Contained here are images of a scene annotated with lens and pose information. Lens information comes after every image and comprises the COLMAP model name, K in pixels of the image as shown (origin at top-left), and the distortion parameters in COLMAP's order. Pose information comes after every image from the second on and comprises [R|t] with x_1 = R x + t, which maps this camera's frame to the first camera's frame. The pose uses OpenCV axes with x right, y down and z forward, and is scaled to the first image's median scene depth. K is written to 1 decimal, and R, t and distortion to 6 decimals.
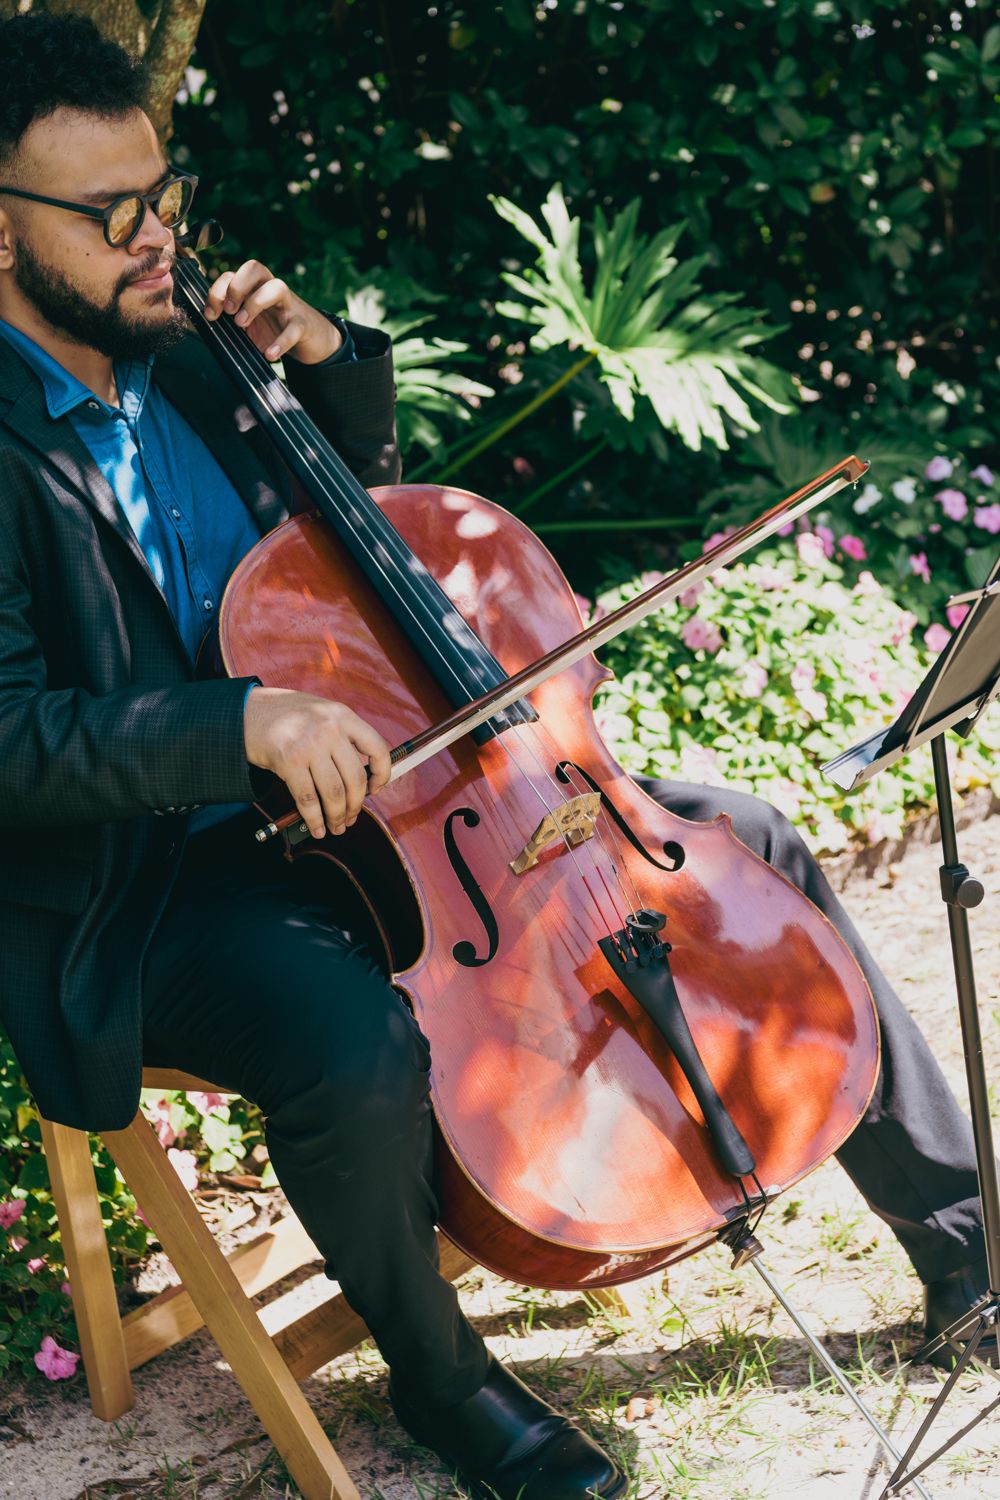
lens RADIAL K [[2938.2, 0, 500.0], [0, 2938.2, 750.0], [0, 0, 1]] dist [0.089234, -0.194135]
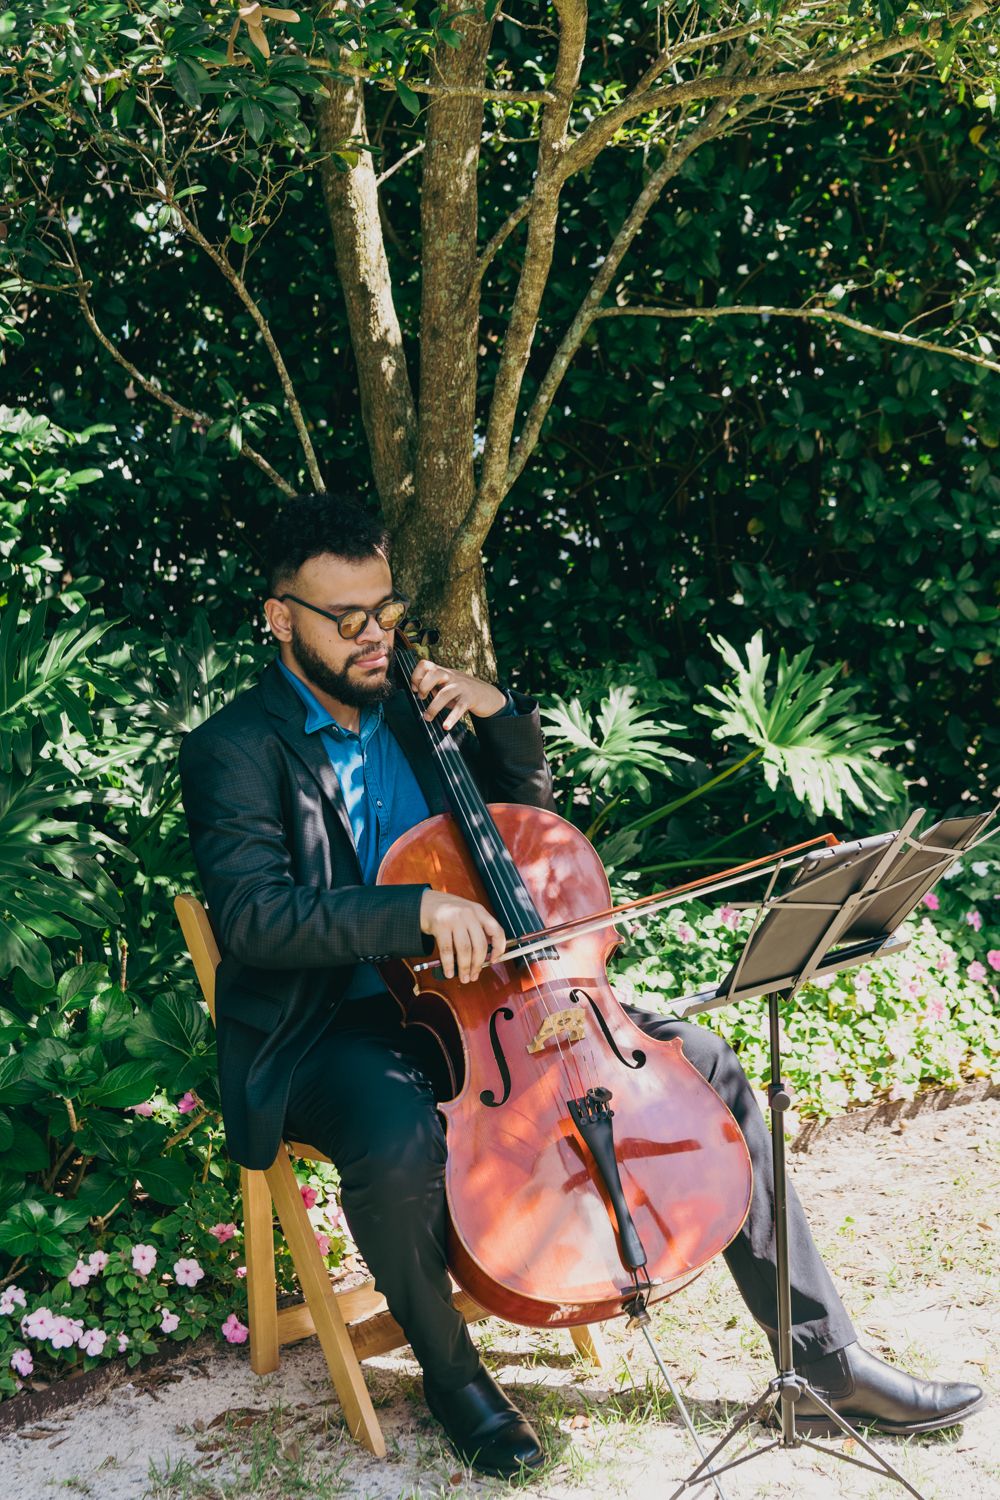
lens RADIAL K [[2219.9, 0, 500.0], [0, 2219.9, 750.0], [0, 0, 1]] dist [0.026946, 0.101719]
pose [[0.973646, 0.123484, -0.191742, 0.126928], [-0.146189, 0.983219, -0.109127, 0.009221], [0.175049, 0.134282, 0.975360, -0.121146]]
